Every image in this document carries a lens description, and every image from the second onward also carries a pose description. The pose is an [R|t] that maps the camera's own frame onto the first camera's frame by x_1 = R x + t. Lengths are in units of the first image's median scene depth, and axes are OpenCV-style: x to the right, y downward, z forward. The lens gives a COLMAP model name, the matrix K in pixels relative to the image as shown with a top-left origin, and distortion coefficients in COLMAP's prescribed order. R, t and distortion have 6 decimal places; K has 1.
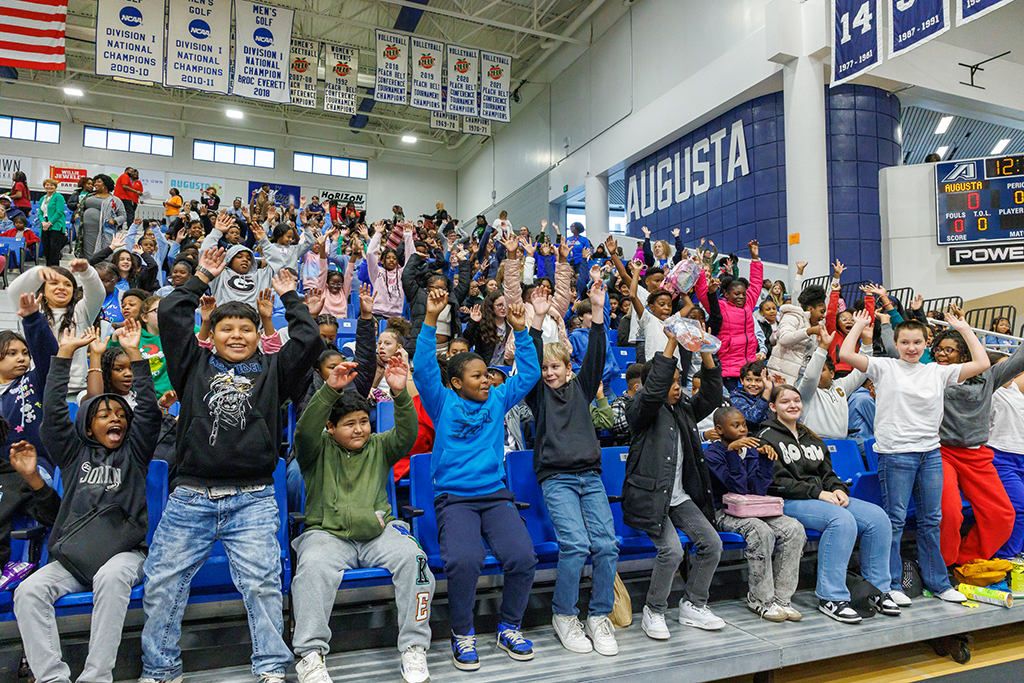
lens RADIAL K [[693.7, 0, 509.0], [0, 693.7, 342.4], [0, 0, 1]] dist [-0.002769, -0.025447]
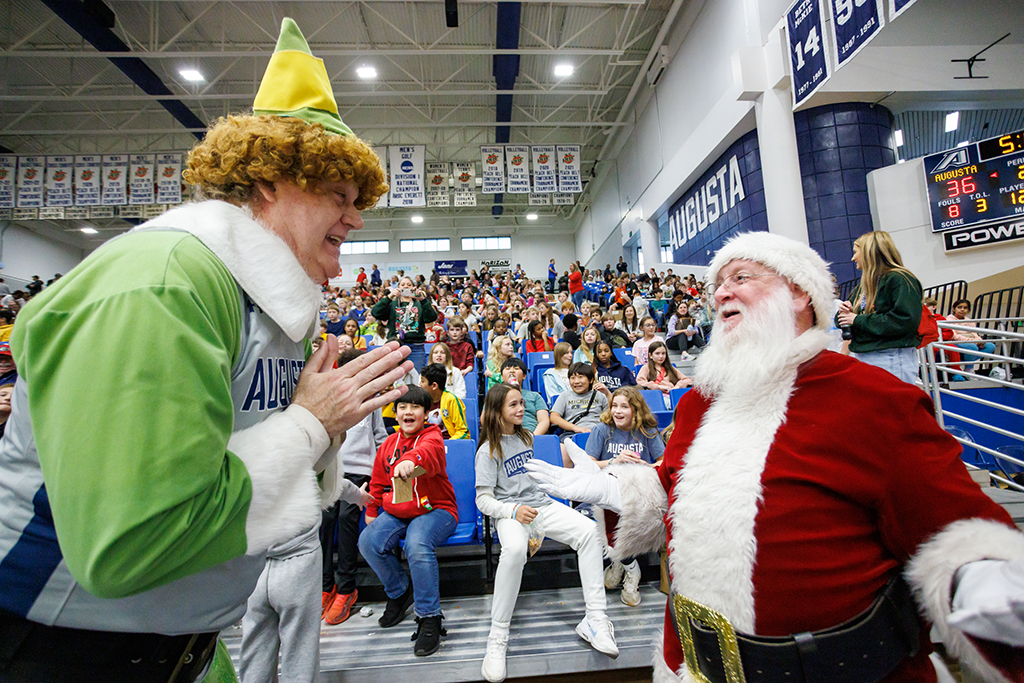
lens RADIAL K [[480.9, 0, 512.0], [0, 480.9, 339.6], [0, 0, 1]] dist [-0.022225, 0.005842]
pose [[0.946935, -0.085980, -0.309713, 0.176651], [0.074536, 0.996032, -0.048621, 0.006842], [0.312665, 0.022956, 0.949586, 0.091893]]
